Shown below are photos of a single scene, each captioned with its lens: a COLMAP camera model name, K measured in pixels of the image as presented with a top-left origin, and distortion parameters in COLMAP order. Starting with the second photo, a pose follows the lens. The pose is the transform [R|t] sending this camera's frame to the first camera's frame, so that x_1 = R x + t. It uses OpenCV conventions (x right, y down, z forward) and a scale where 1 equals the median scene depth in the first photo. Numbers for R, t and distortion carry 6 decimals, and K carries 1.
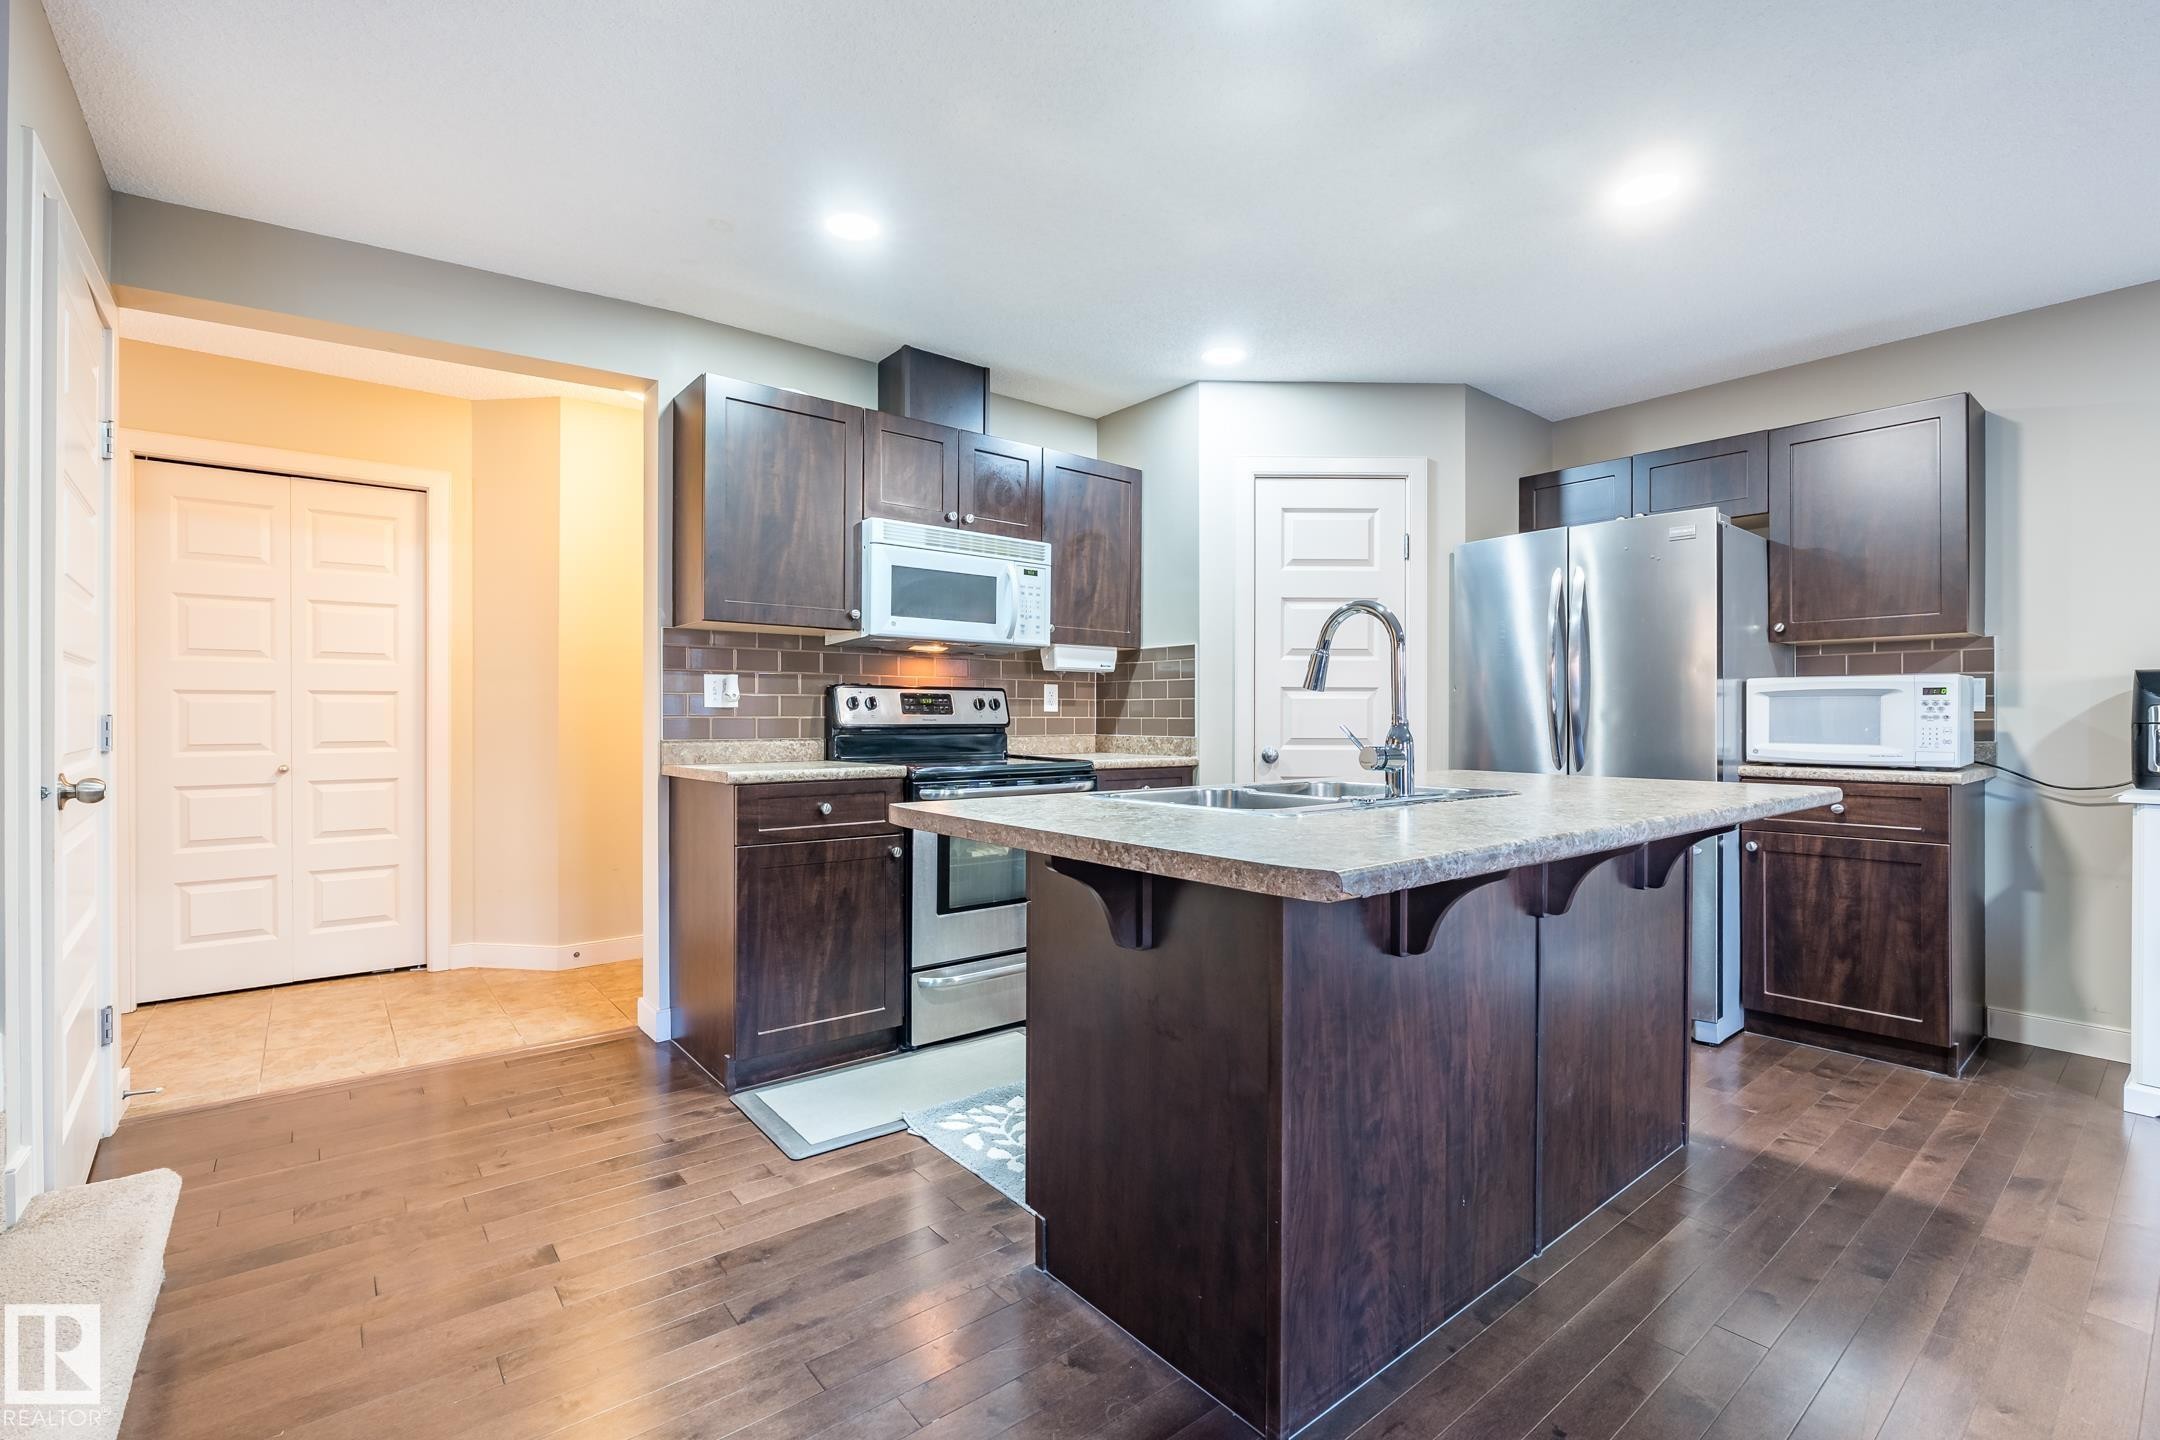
lens RADIAL K [[954.7, 0, 1086.6], [0, 954.7, 714.1], [0, 0, 1]] dist [-0.008518, 0.000684]
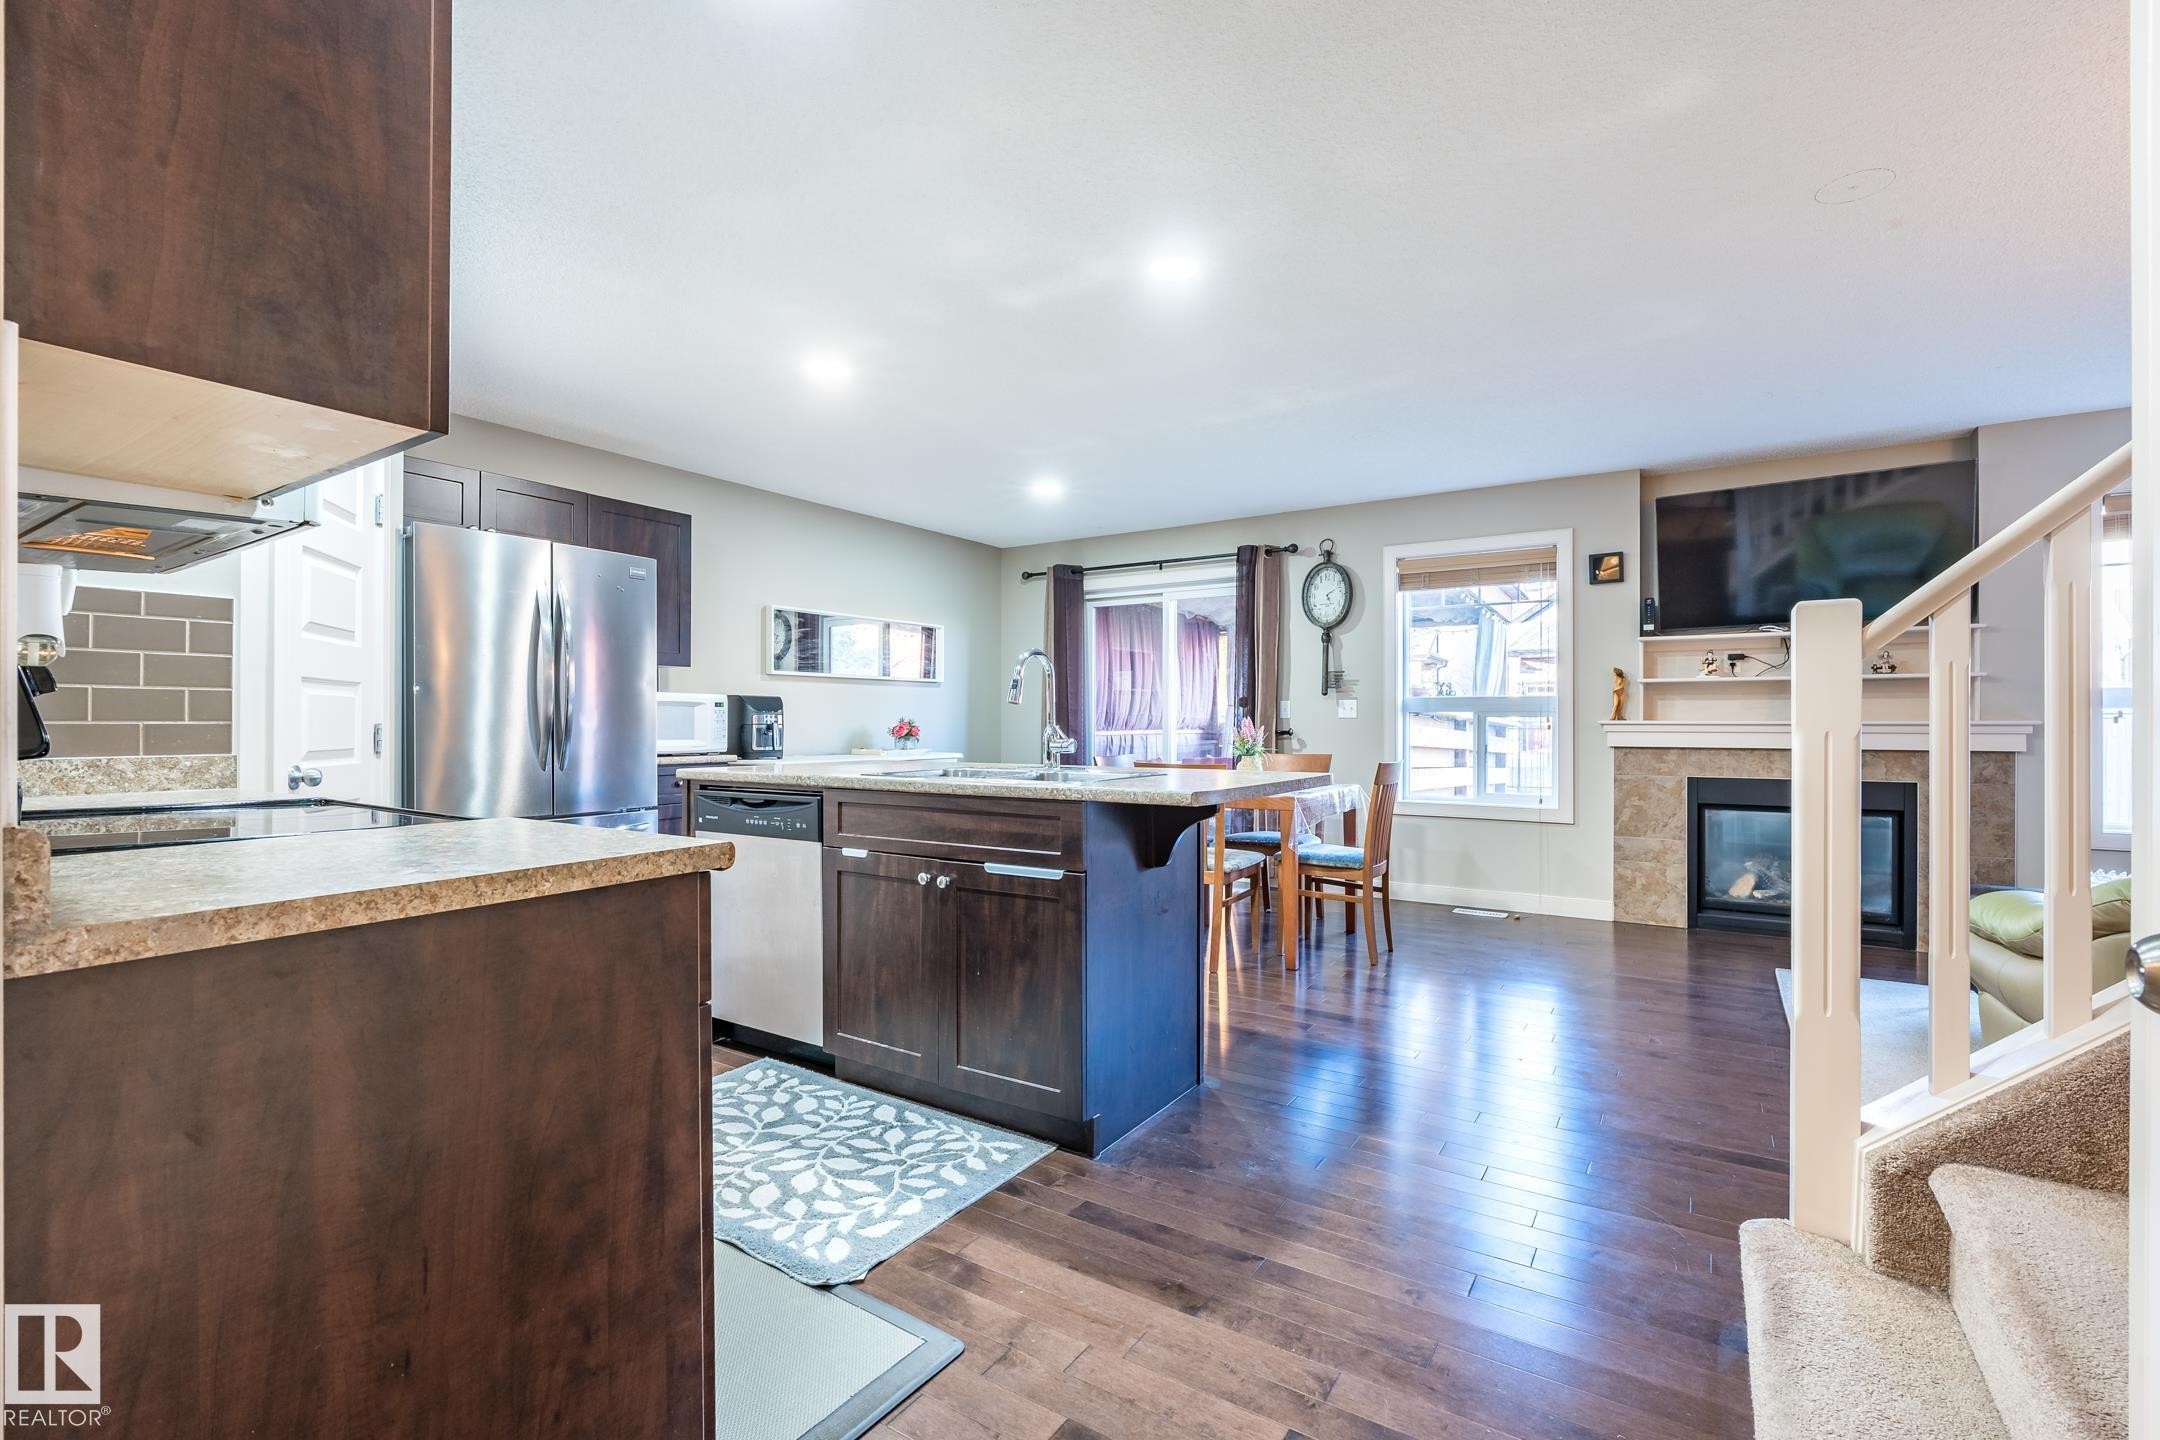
lens RADIAL K [[944.4, 0, 1064.4], [0, 944.4, 720.0], [0, 0, 1]] dist [-0.002016, -0.000050]
pose [[-0.290178, 0.000962, 0.956972, -0.711370], [-0.004744, 0.999986, -0.002443, 0.001790], [-0.956961, -0.005249, -0.290169, 0.806635]]
